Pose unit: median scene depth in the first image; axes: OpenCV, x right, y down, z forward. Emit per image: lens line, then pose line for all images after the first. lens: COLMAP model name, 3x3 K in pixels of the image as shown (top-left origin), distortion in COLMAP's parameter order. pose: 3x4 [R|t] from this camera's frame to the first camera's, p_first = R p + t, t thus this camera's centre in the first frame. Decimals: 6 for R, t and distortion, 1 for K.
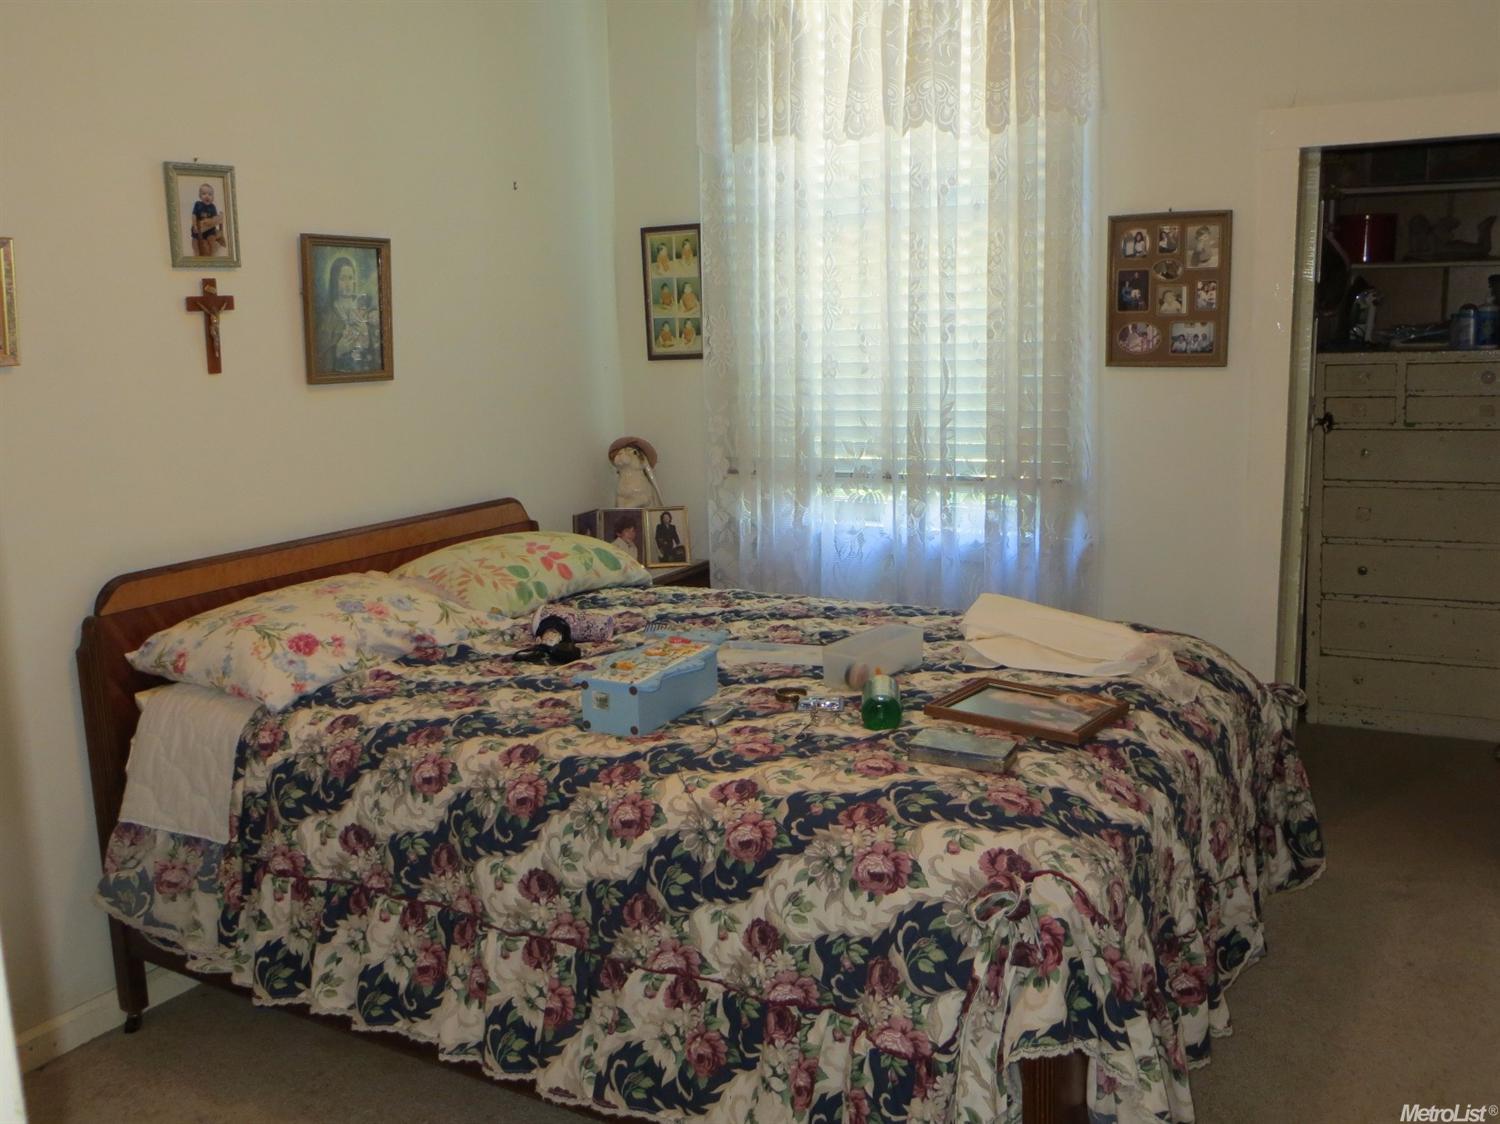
lens RADIAL K [[1396.0, 0, 749.4], [0, 1396.0, 558.4], [0, 0, 1]] dist [-0.002680, 0.000000]
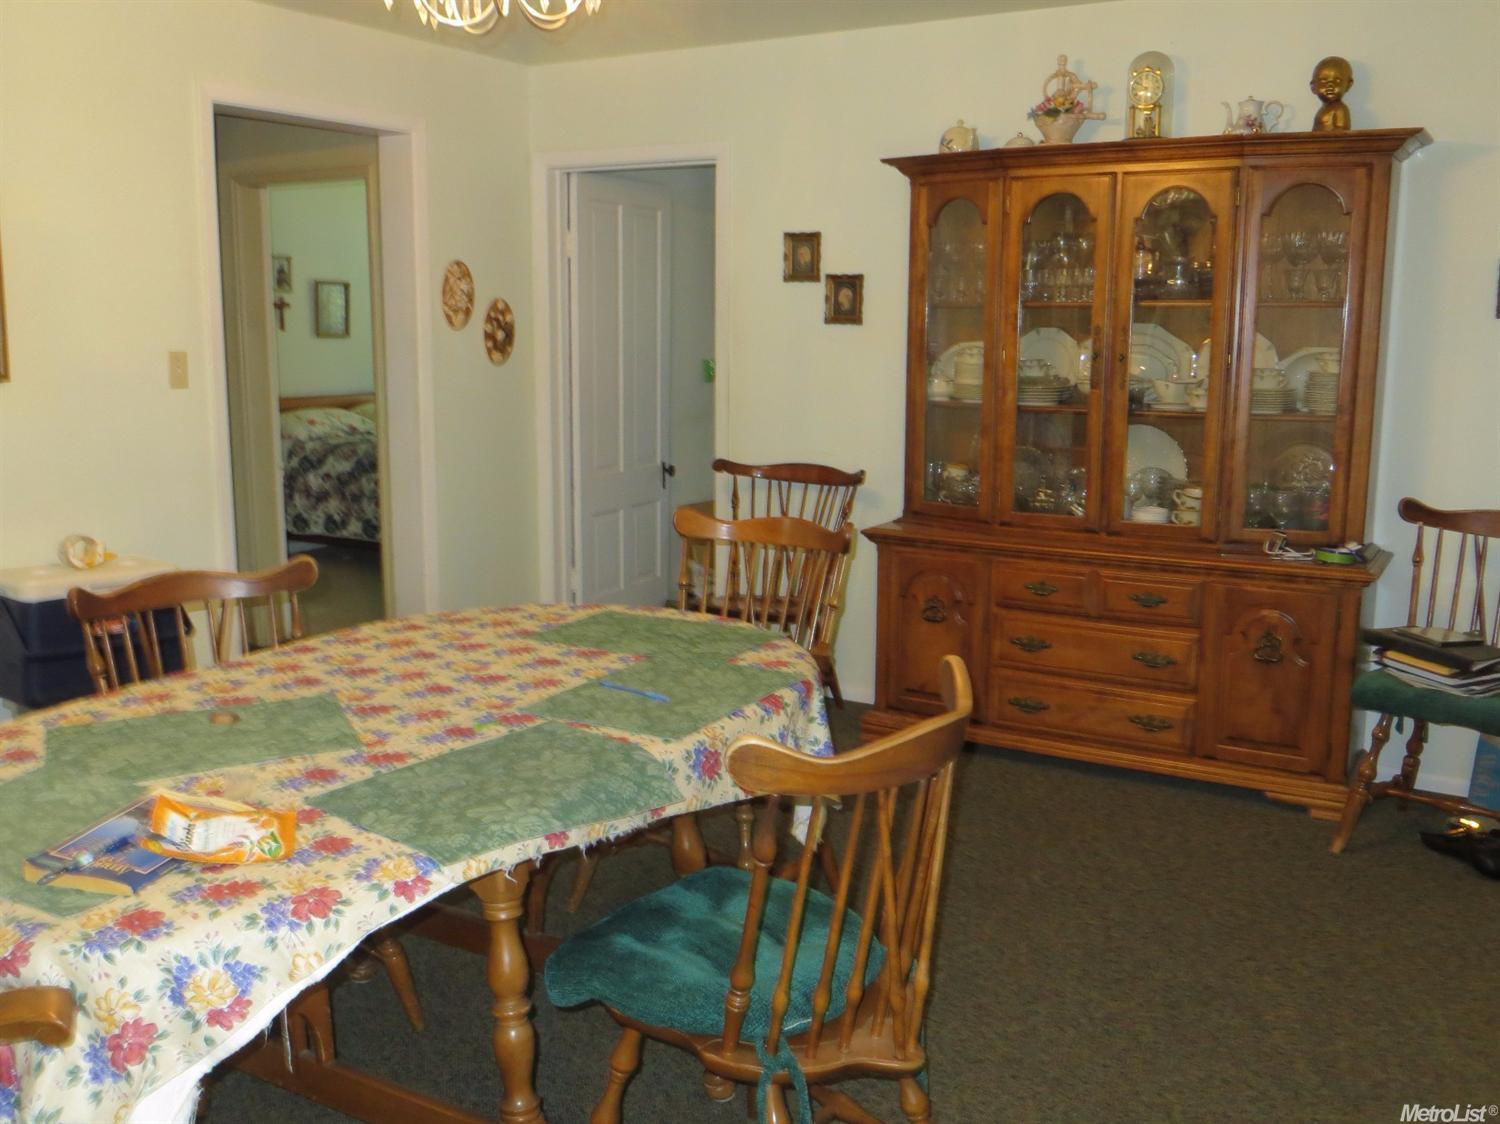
lens RADIAL K [[1396.0, 0, 745.4], [0, 1396.0, 566.1], [0, 0, 1]] dist [-0.002680, 0.000000]
pose [[0.999210, 0.039616, 0.003304, 0.645363], [-0.039602, 0.999207, -0.004201, 0.366547], [-0.003468, 0.004067, 0.999986, -2.101583]]
